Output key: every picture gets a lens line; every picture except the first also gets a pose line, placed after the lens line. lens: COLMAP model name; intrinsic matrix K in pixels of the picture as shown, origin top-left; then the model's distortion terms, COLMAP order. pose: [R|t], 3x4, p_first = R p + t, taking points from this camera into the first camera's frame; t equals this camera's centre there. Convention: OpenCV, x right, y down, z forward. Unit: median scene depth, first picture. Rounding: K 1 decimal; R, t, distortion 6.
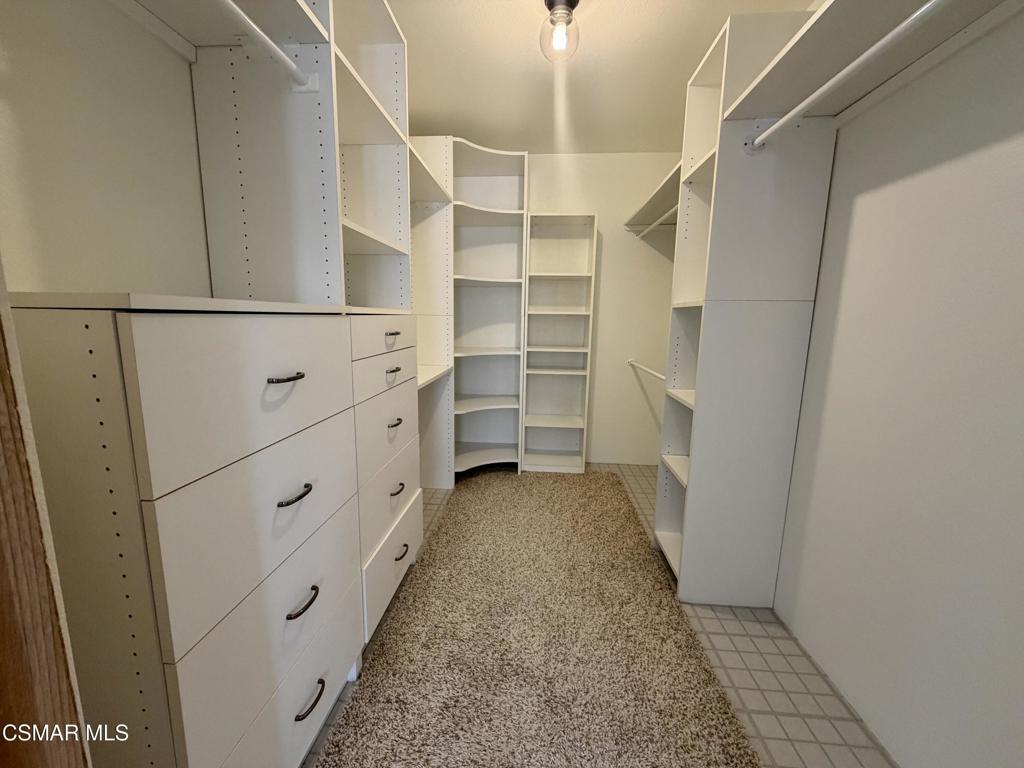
lens RADIAL K [[407.9, 0, 510.4], [0, 407.9, 382.7], [0, 0, 1]] dist [0.000277, 0.000013]
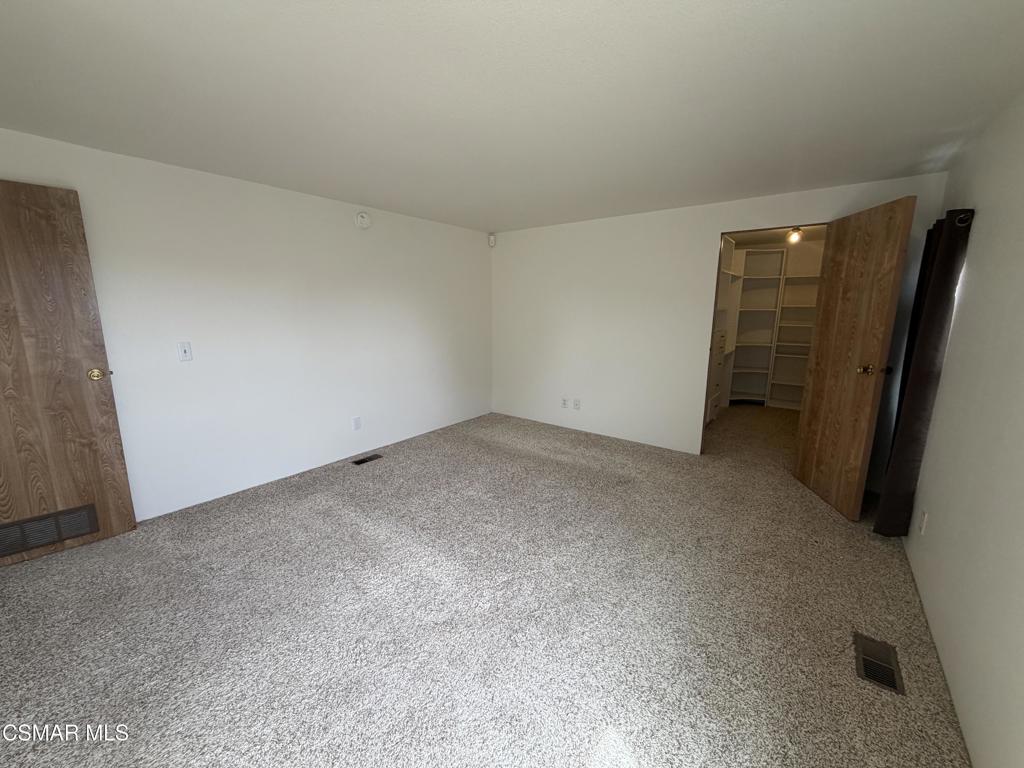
lens RADIAL K [[407.9, 0, 508.8], [0, 407.9, 381.9], [0, 0, 1]] dist [0.000277, 0.000013]
pose [[0.835290, 0.093264, -0.541841, 0.045524], [-0.081368, 0.995625, 0.045935, 0.117163], [0.543755, 0.005719, 0.839225, -1.359910]]
